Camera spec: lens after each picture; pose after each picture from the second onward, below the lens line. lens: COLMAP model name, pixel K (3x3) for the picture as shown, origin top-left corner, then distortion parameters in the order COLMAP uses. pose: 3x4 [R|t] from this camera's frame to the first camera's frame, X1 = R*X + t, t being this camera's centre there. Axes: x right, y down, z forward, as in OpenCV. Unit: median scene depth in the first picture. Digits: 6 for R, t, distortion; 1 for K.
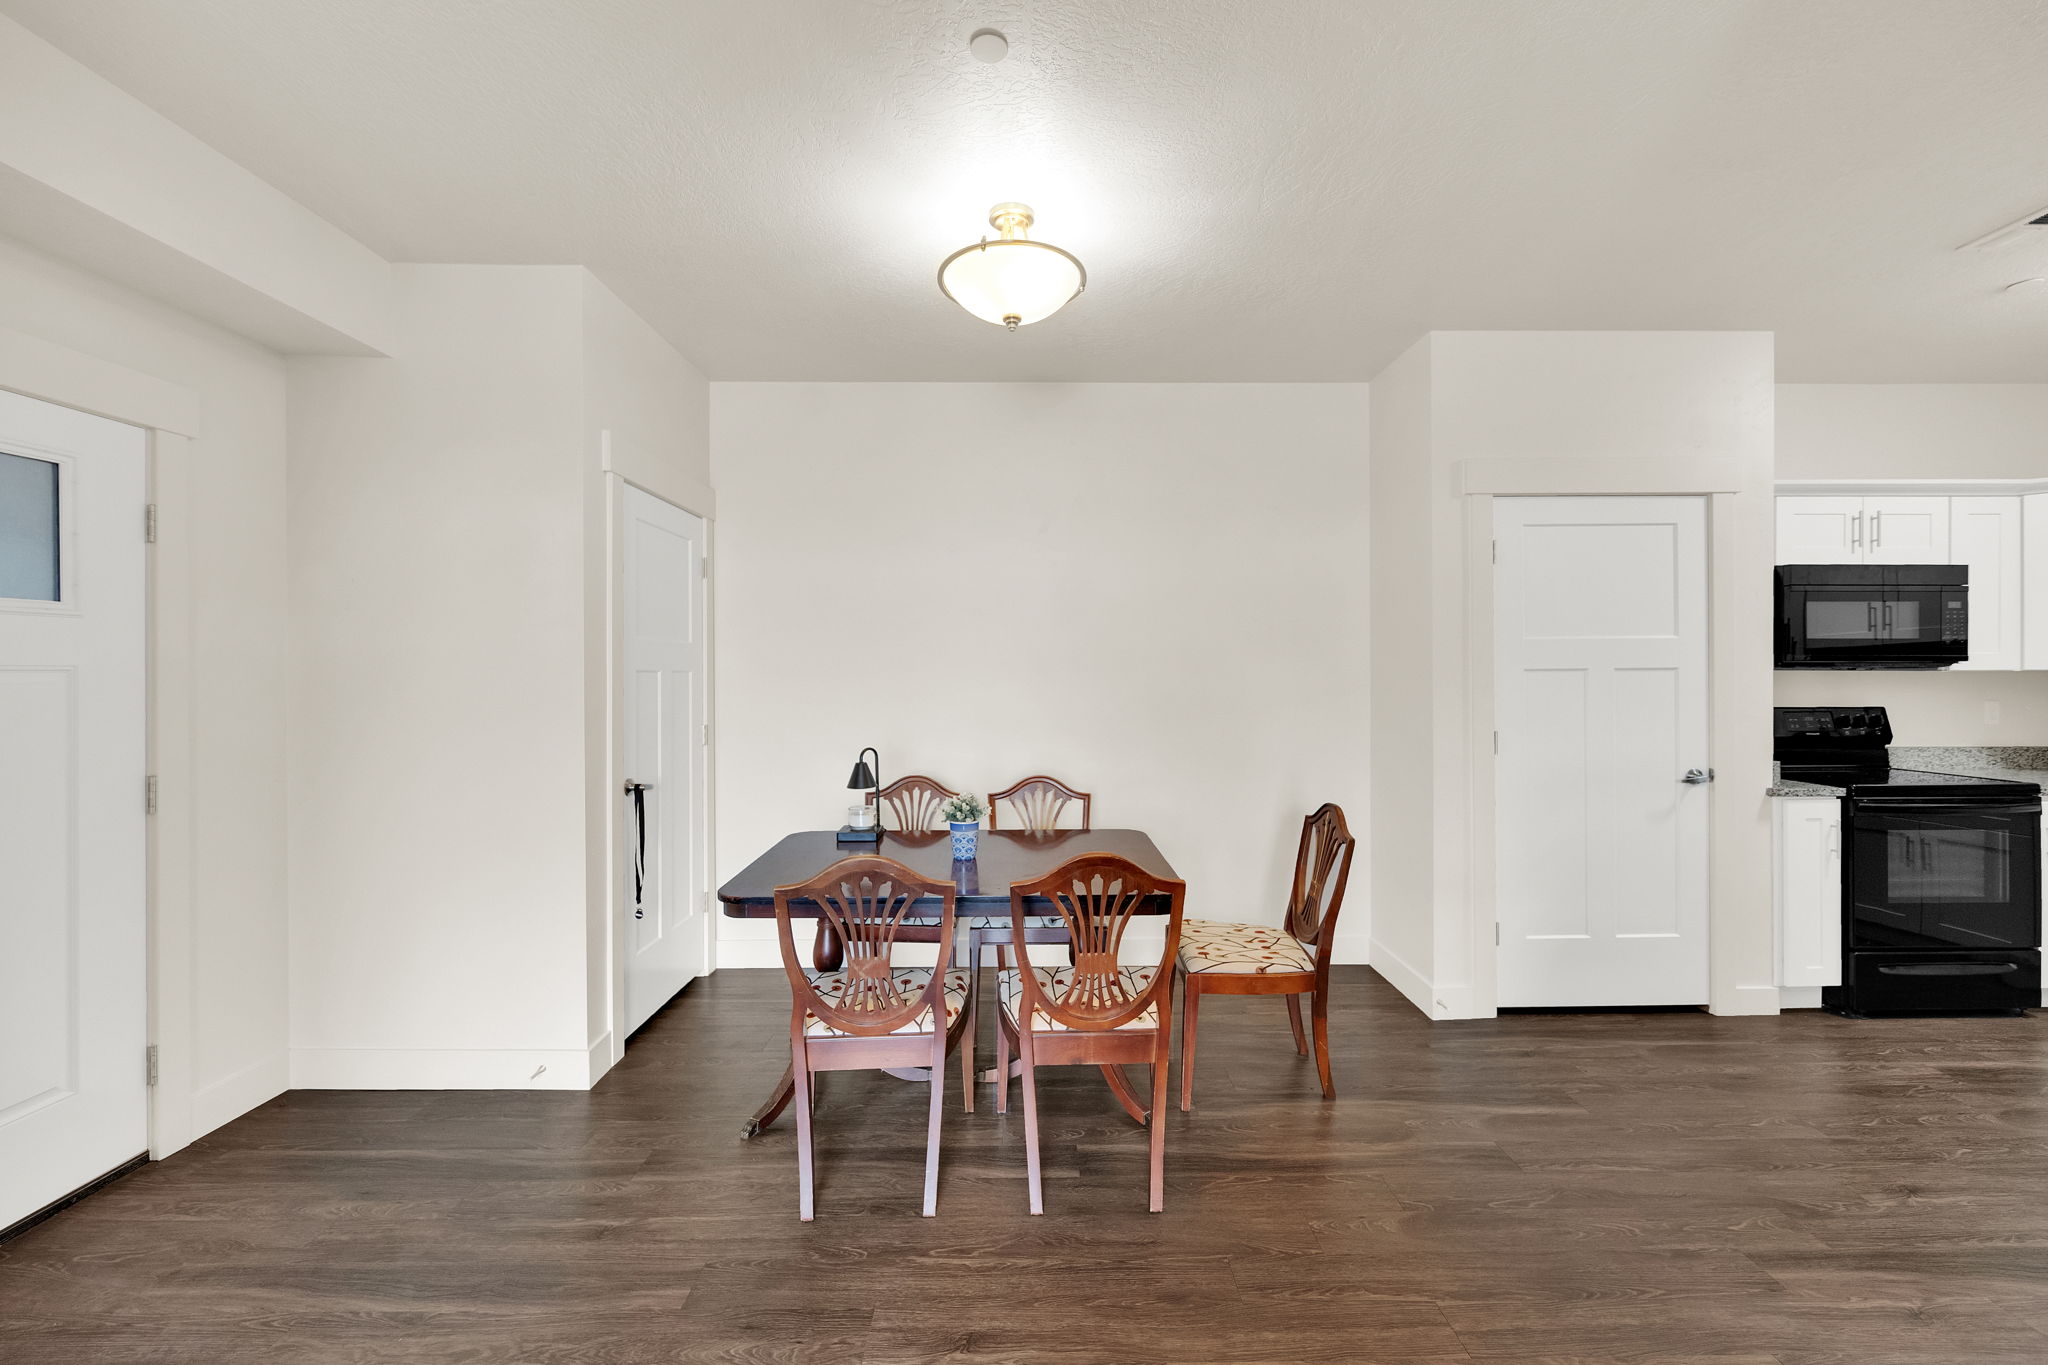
lens RADIAL K [[829.3, 0, 1030.8], [0, 829.3, 676.3], [0, 0, 1]] dist [-0.001998, -0.000389]
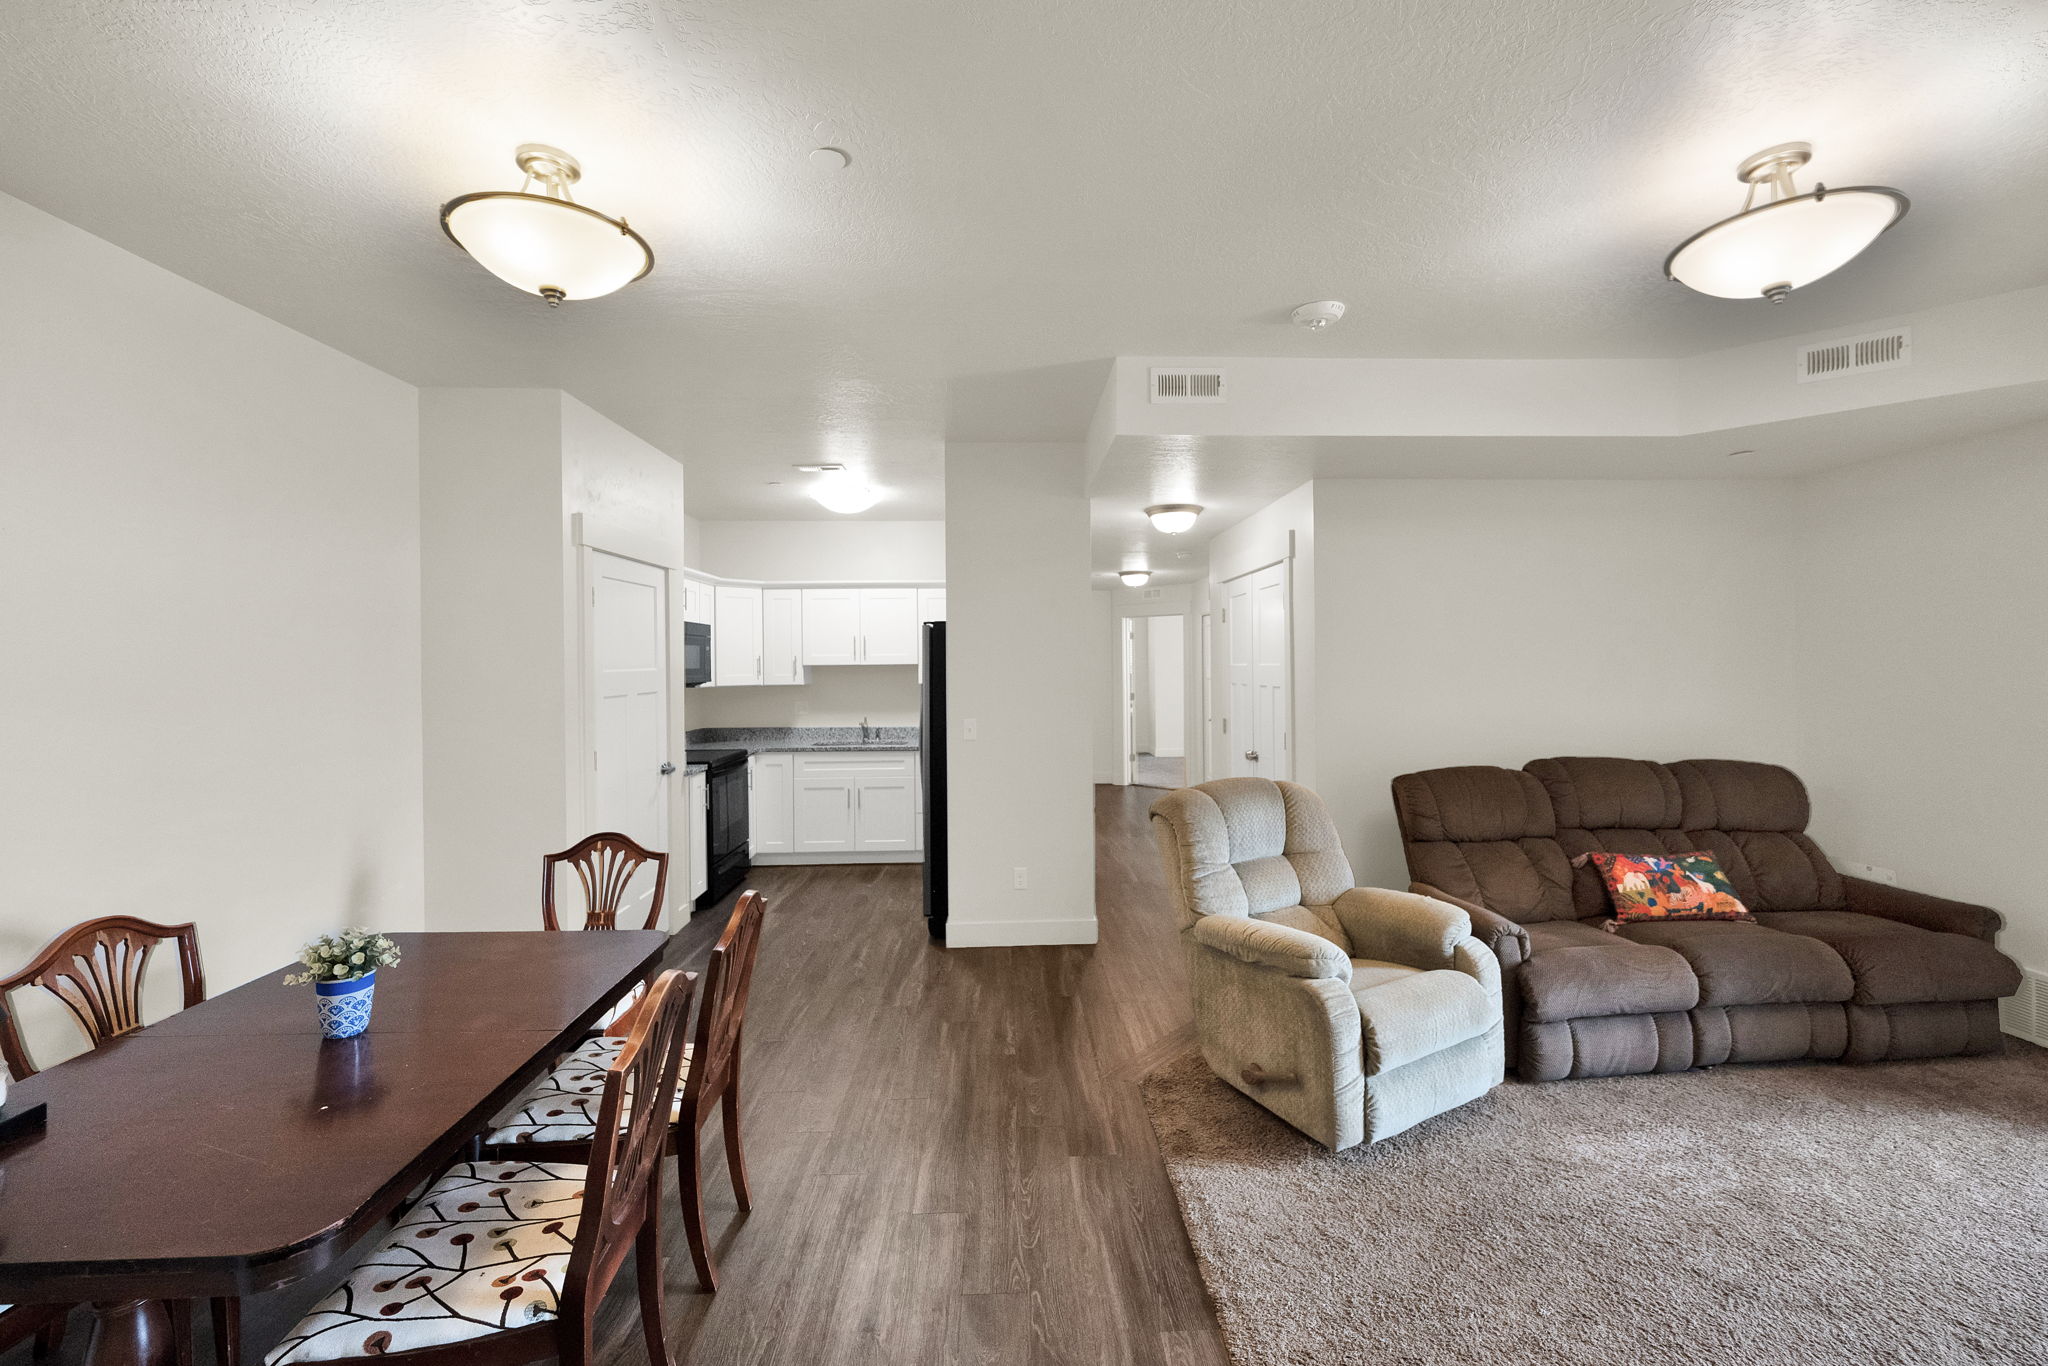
lens RADIAL K [[831.8, 0, 1031.7], [0, 831.8, 660.0], [0, 0, 1]] dist [-0.000234, -0.000175]
pose [[-0.031060, 0.005247, 0.999504, -0.633856], [0.012393, 0.999911, -0.004864, -0.050495], [-0.999441, 0.012236, -0.031122, 0.420363]]
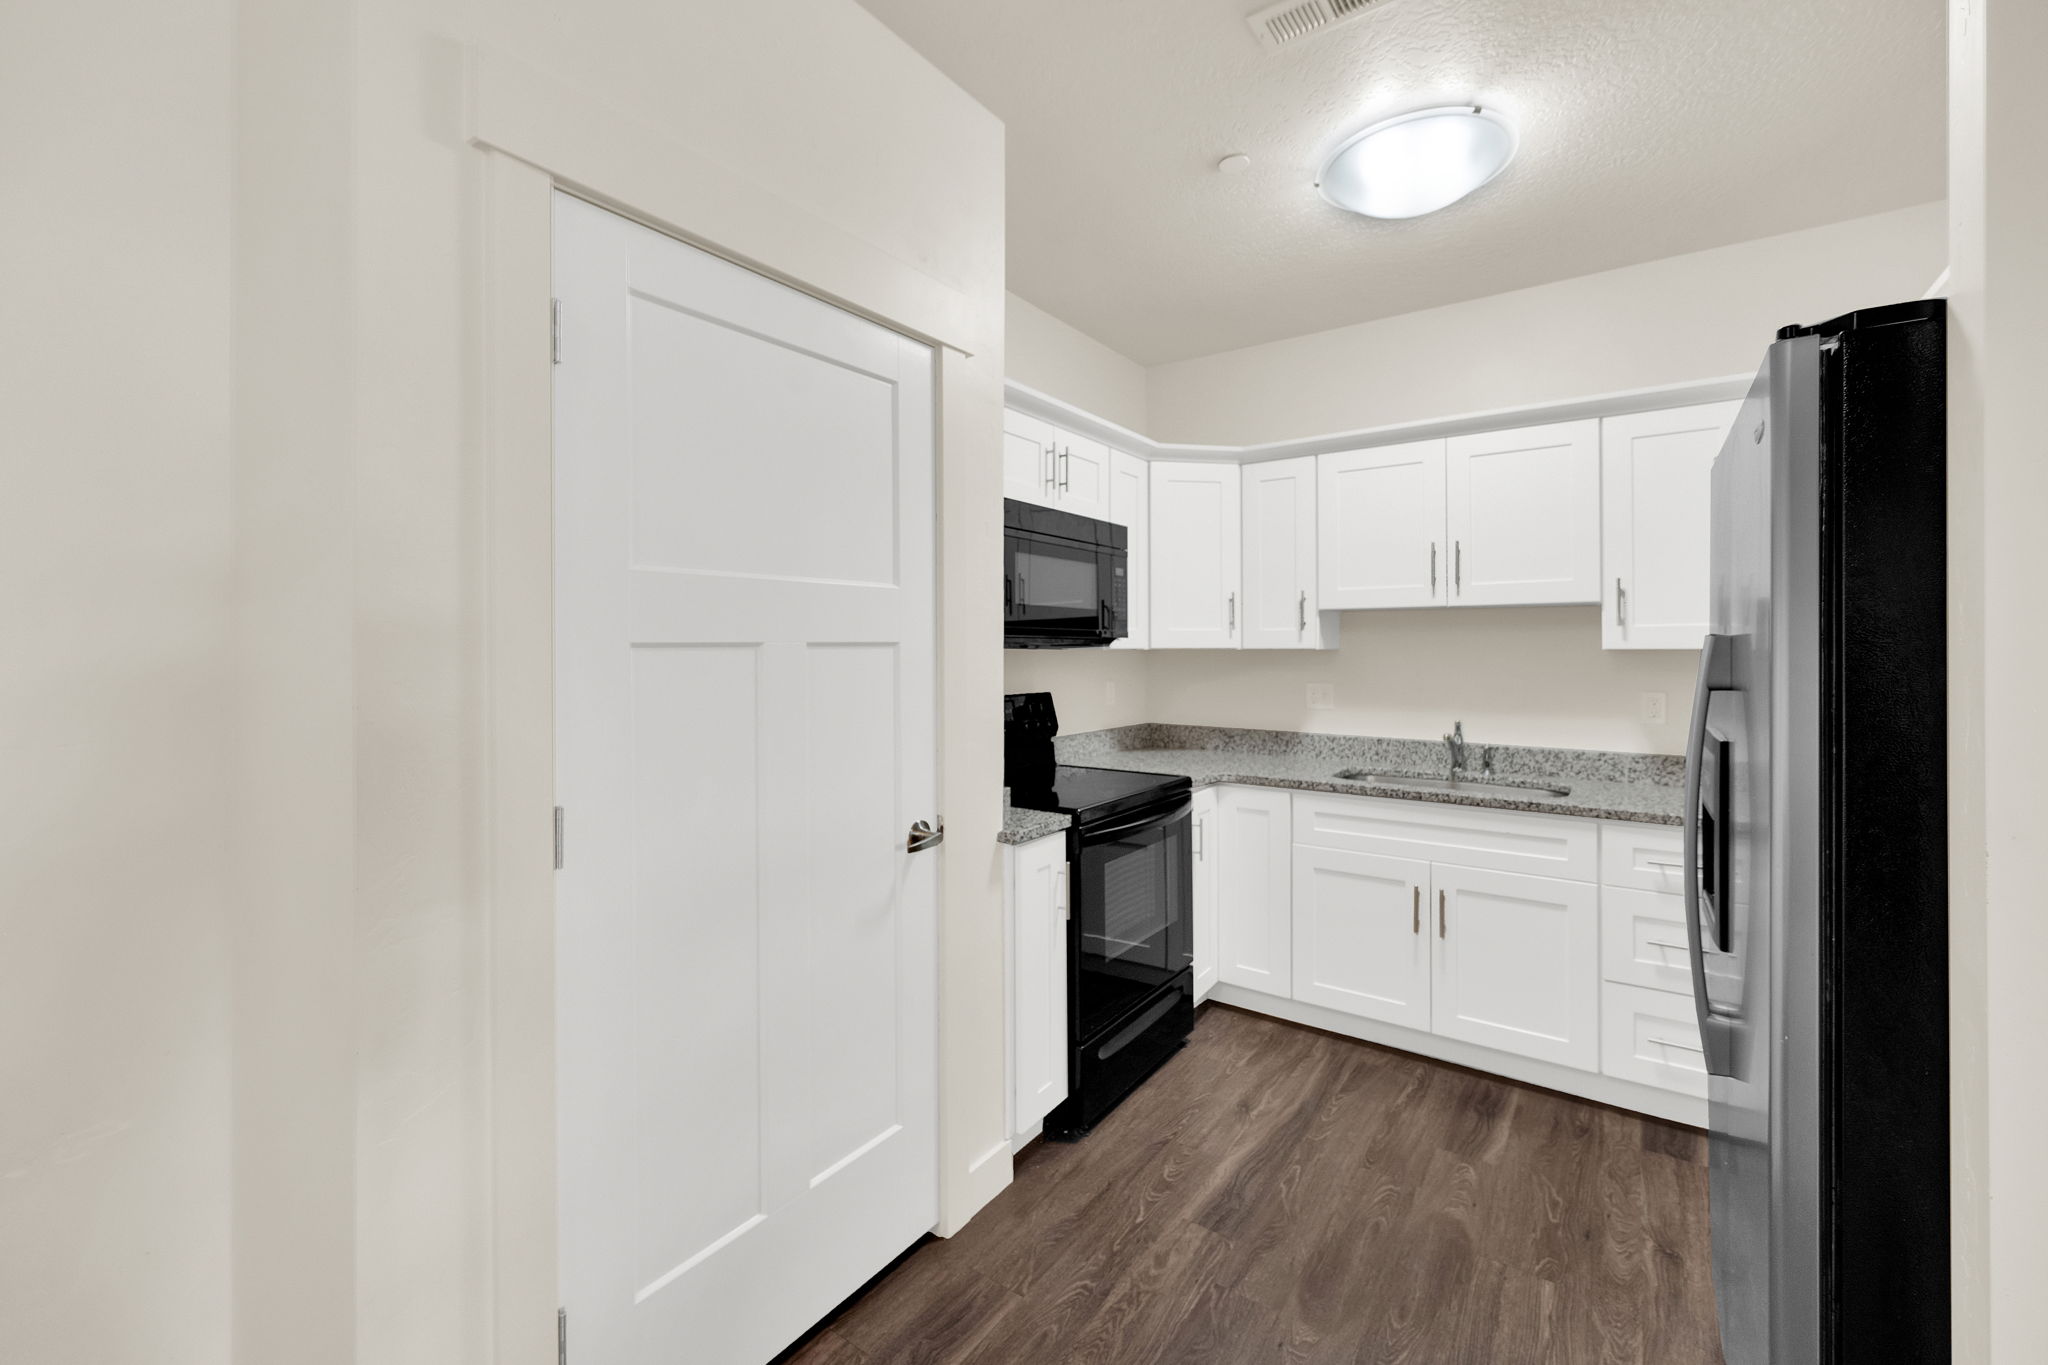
lens RADIAL K [[850.8, 0, 1024.1], [0, 850.8, 646.7], [0, 0, 1]] dist [0.001718, 0.000012]
pose [[0.589447, 0.004209, 0.807796, 0.371350], [0.001499, 0.999979, -0.006304, -0.003923], [-0.807806, 0.004927, 0.589428, 0.597961]]
